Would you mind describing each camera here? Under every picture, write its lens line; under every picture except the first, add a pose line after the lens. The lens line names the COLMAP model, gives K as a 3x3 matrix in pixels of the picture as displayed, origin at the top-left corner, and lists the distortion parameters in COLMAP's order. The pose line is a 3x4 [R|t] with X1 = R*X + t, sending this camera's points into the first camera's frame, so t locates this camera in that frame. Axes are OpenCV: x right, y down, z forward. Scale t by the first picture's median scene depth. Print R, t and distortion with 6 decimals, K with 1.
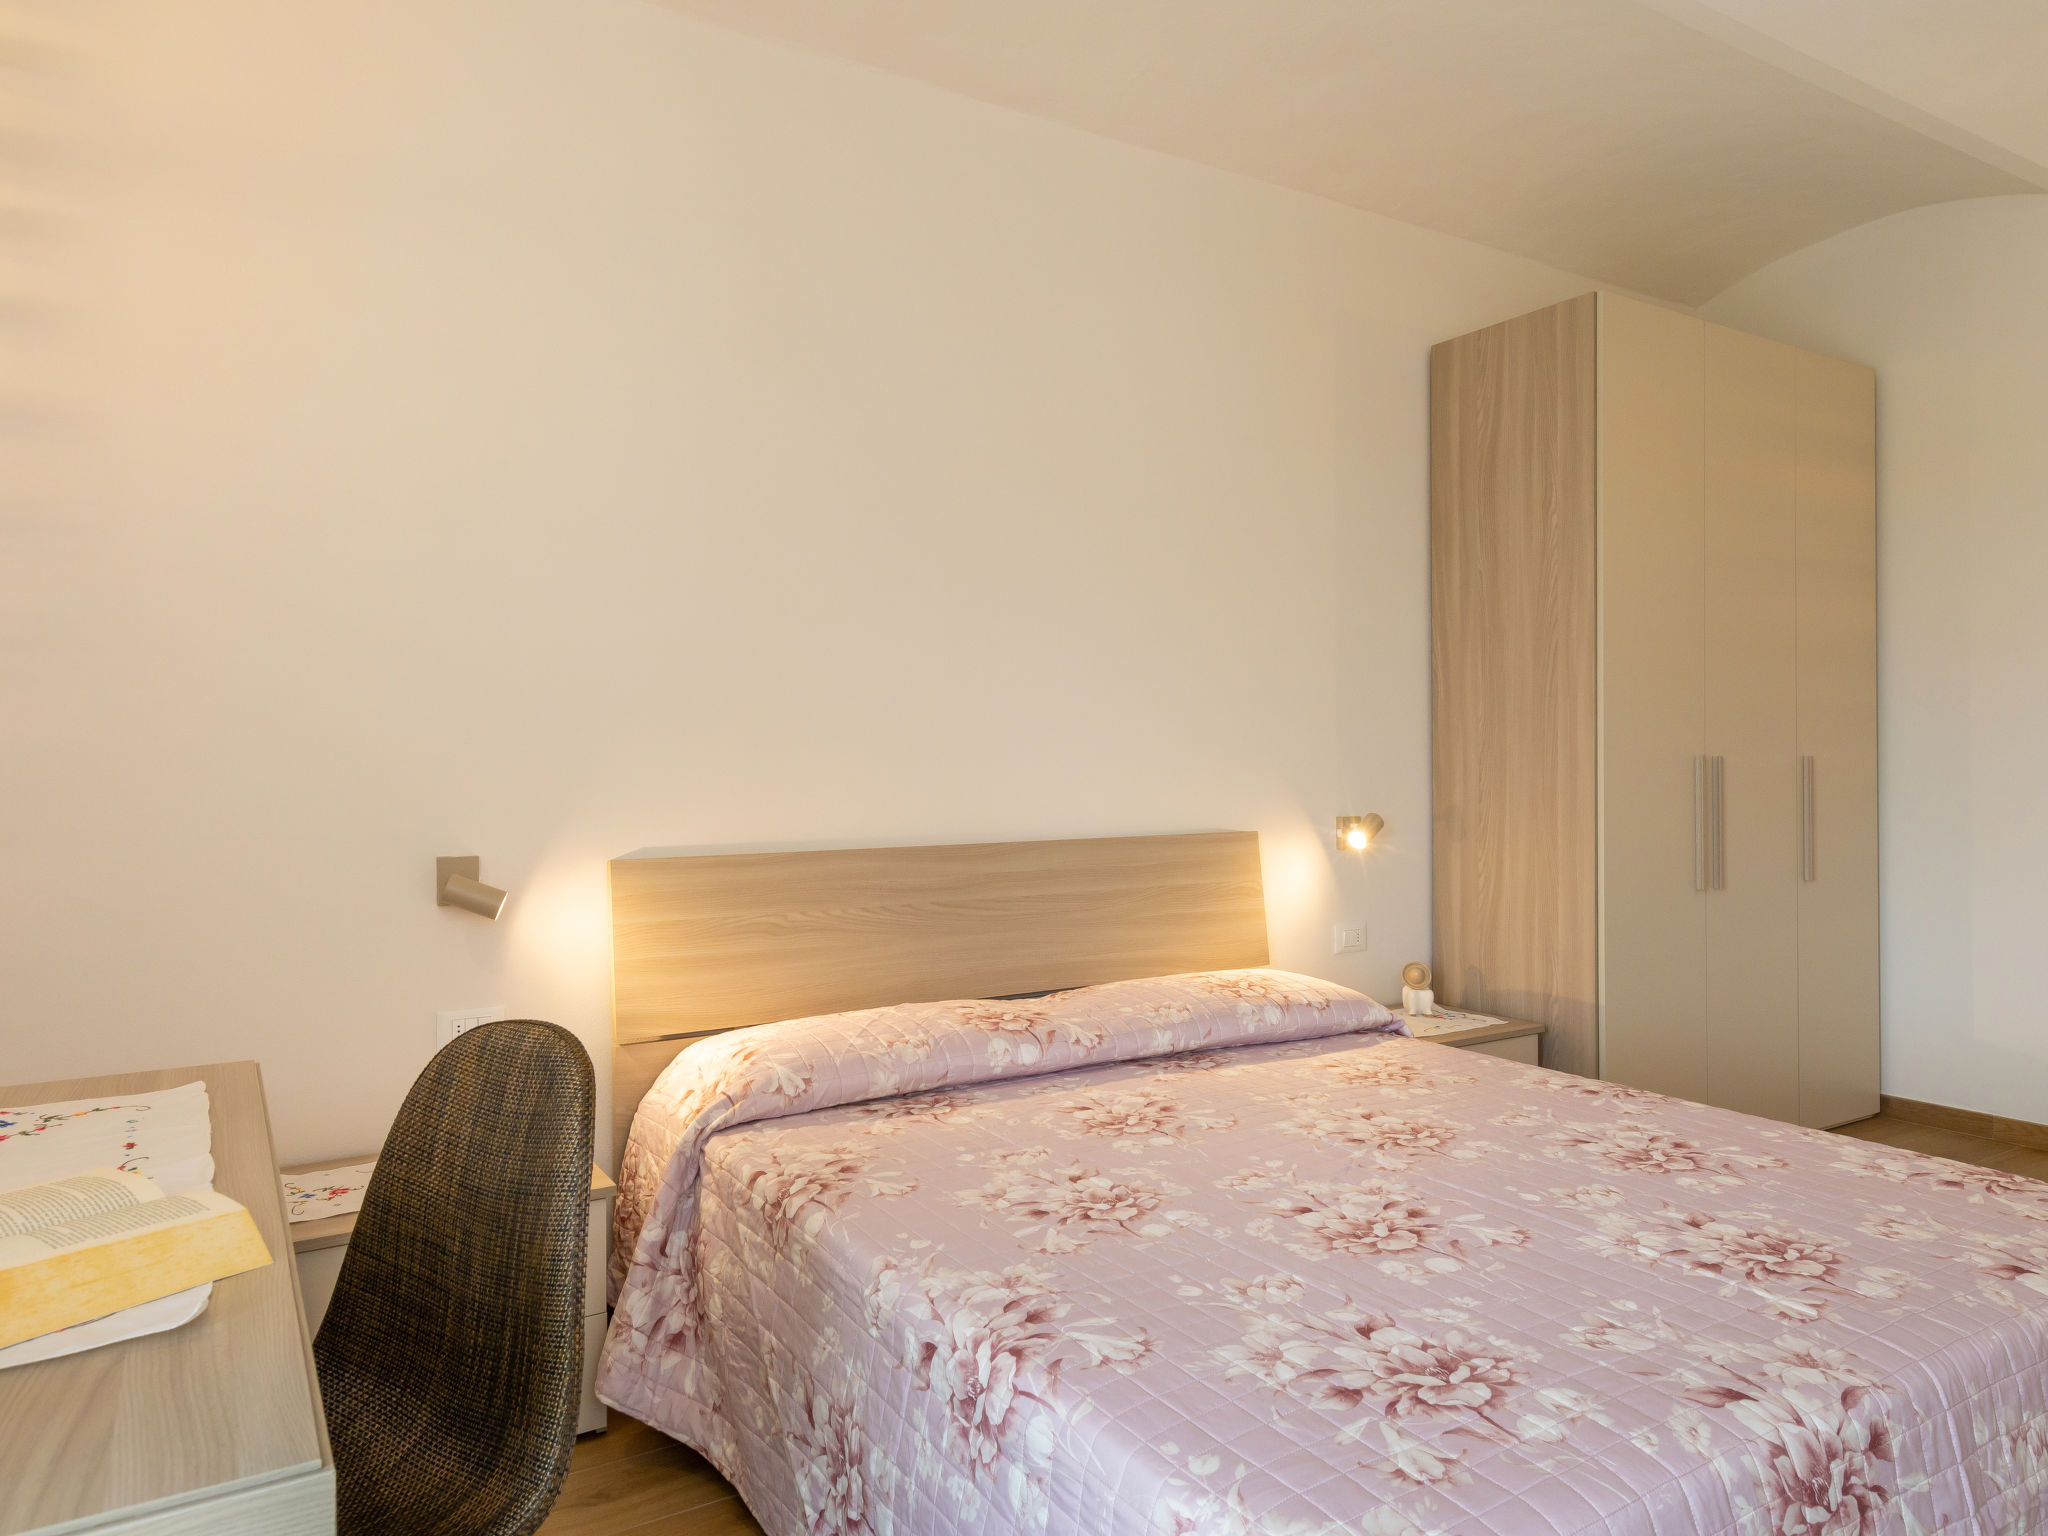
lens RADIAL K [[1336.5, 0, 1024.5], [0, 1336.5, 760.8], [0, 0, 1]] dist [0.001679, 0.006415]
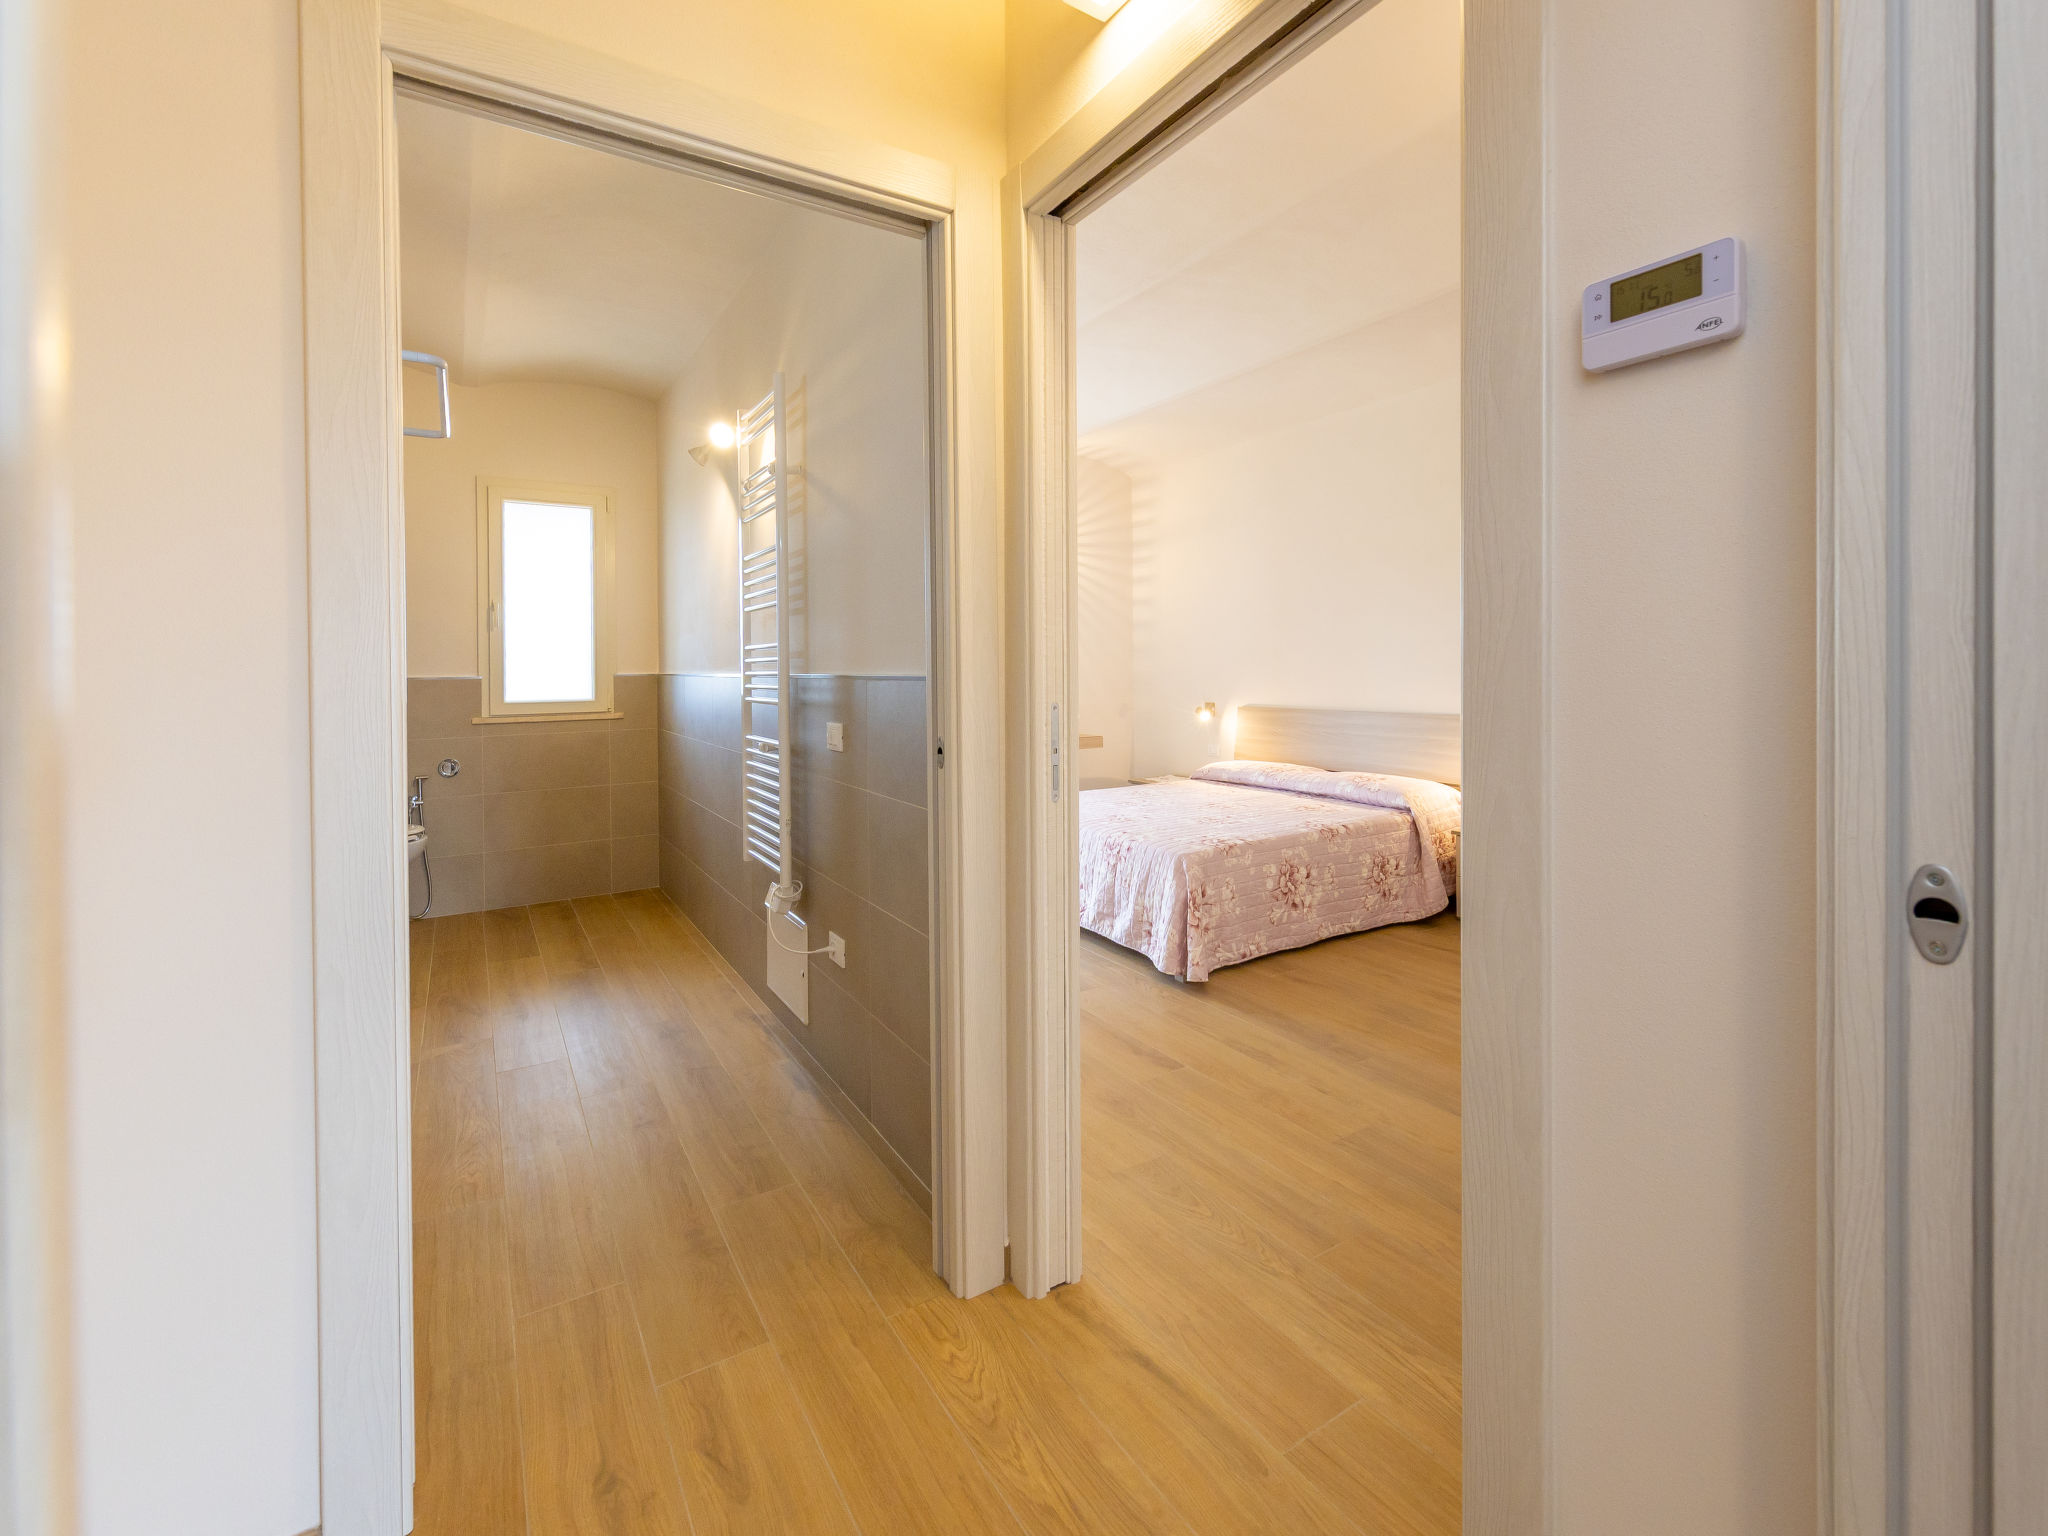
lens RADIAL K [[942.4, 0, 1006.7], [0, 942.4, 667.3], [0, 0, 1]] dist [-0.001735, 0.000104]
pose [[0.008943, 0.013267, -0.999872, 2.282694], [0.013300, 0.999822, 0.013385, -0.072872], [0.999872, -0.013418, 0.008765, 0.429584]]
